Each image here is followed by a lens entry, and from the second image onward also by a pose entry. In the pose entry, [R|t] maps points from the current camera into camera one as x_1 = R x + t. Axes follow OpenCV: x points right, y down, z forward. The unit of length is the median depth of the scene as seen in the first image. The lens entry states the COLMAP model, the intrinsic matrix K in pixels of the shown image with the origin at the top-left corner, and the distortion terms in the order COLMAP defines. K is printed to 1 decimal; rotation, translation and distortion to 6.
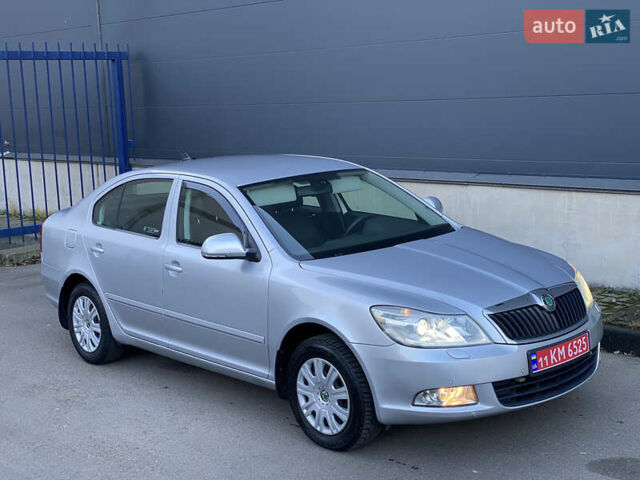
lens RADIAL K [[938.9, 0, 336.4], [0, 938.9, 242.8], [0, 0, 1]] dist [0.103870, 0.027375]
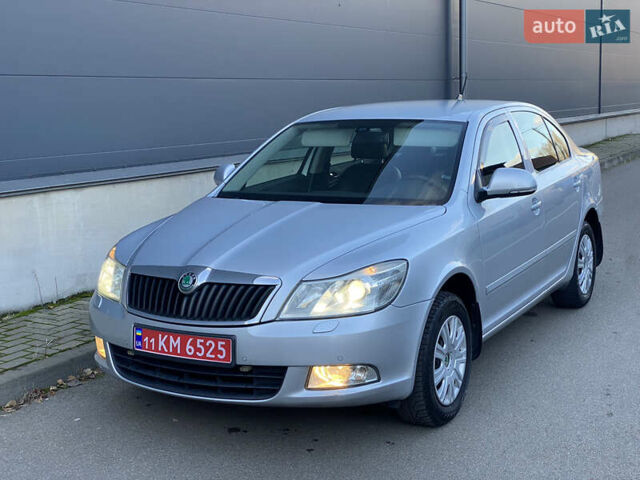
lens RADIAL K [[941.5, 0, 320.0], [0, 941.5, 240.0], [0, 0, 1]] dist [0.114716, 0.058388]
pose [[0.318838, 0.196343, -0.927250, 1.016975], [-0.142954, 0.977079, 0.157739, -0.119866], [0.936967, 0.082261, 0.339598, 0.822962]]
